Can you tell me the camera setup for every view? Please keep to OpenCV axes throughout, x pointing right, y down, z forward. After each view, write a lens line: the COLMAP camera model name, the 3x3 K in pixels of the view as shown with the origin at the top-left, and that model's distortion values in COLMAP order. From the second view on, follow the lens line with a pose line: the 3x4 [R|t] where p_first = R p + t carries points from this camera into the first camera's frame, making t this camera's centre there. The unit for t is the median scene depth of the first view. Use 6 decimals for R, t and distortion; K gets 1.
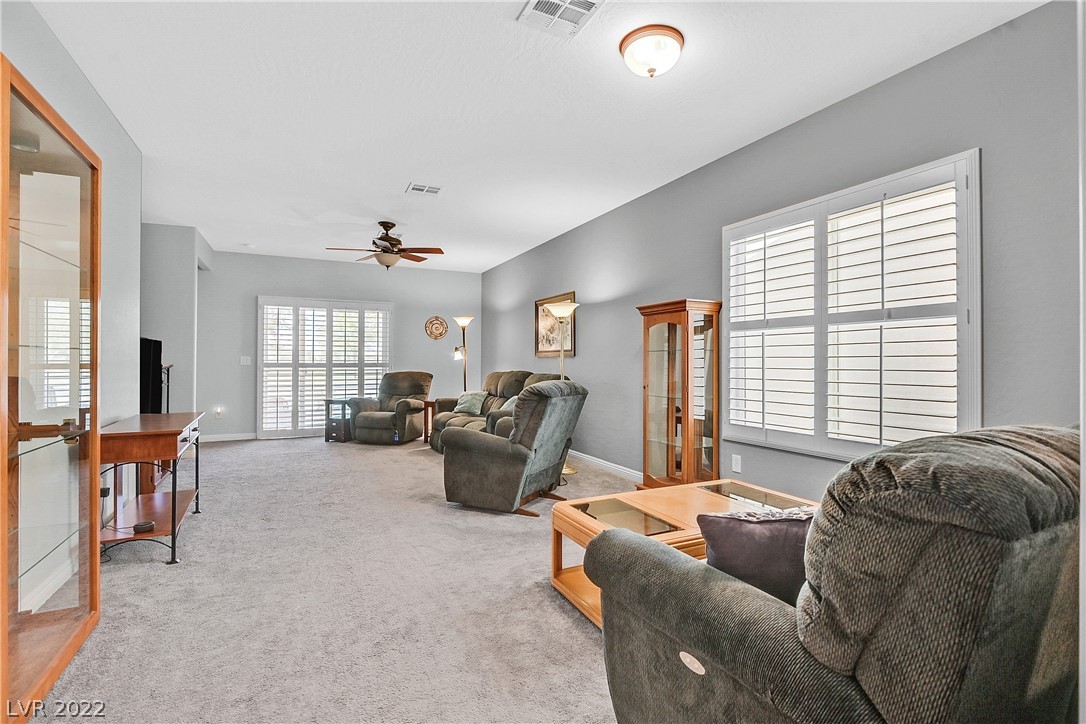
lens RADIAL K [[495.2, 0, 547.3], [0, 495.2, 365.2], [0, 0, 1]] dist [-0.003633, -0.000364]
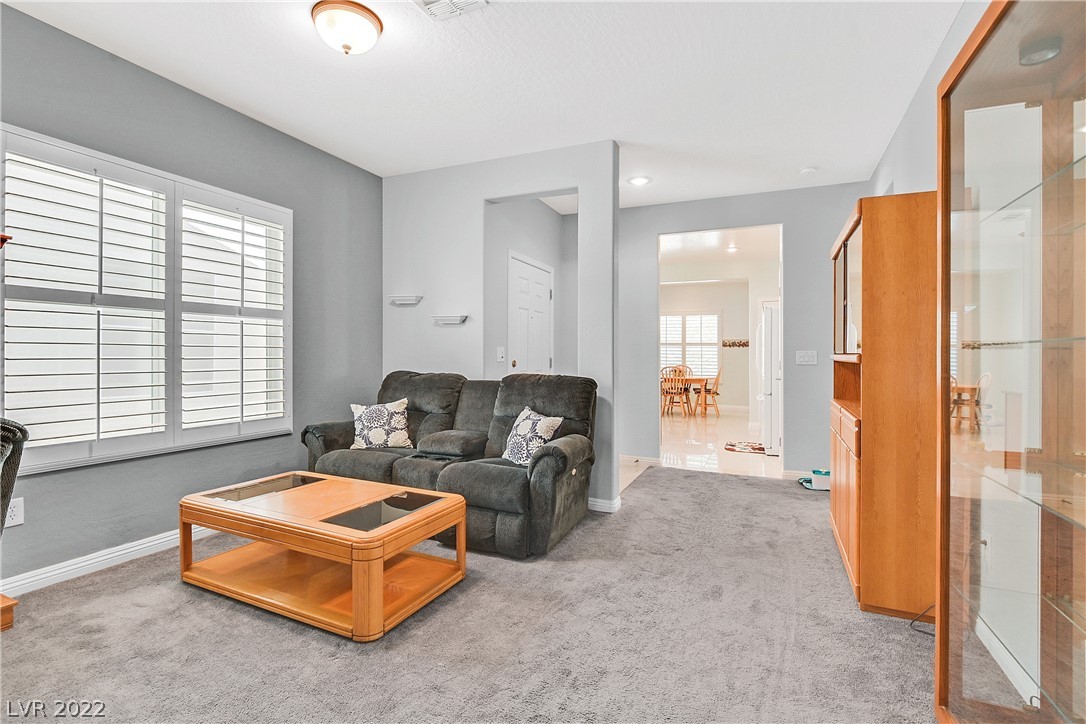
lens RADIAL K [[495.2, 0, 546.7], [0, 495.2, 357.1], [0, 0, 1]] dist [-0.003633, -0.000364]
pose [[-0.604236, -0.003114, 0.796800, -0.611751], [0.000695, 0.999990, 0.004436, 0.001426], [-0.796805, 0.003234, -0.604227, 0.986620]]
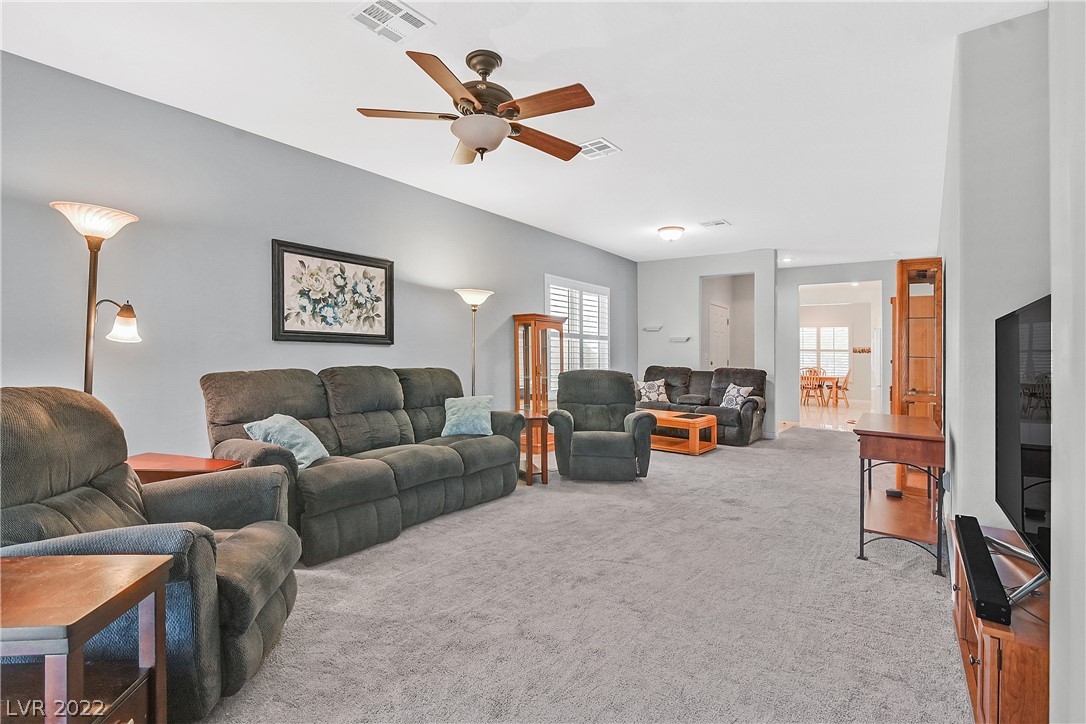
lens RADIAL K [[495.2, 0, 540.5], [0, 495.2, 357.3], [0, 0, 1]] dist [-0.003633, -0.000364]
pose [[-0.391071, -0.003268, 0.920355, -1.432018], [-0.007253, 0.999974, 0.000469, 0.003558], [-0.920332, -0.006492, -0.391085, 2.022204]]
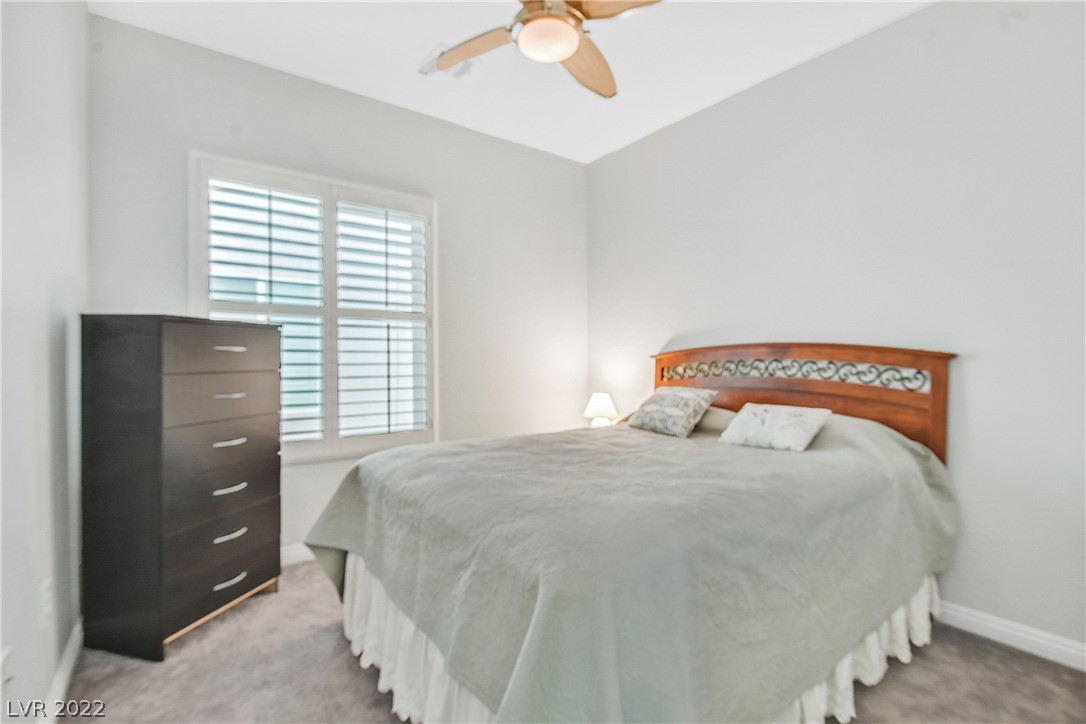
lens RADIAL K [[522.3, 0, 548.8], [0, 522.3, 362.4], [0, 0, 1]] dist [0.034278, 0.000260]
pose [[-0.158026, -0.003311, 0.987429, -0.485068], [0.003199, 0.999987, 0.003865, 0.001822], [-0.987430, 0.003770, -0.158013, 0.735755]]
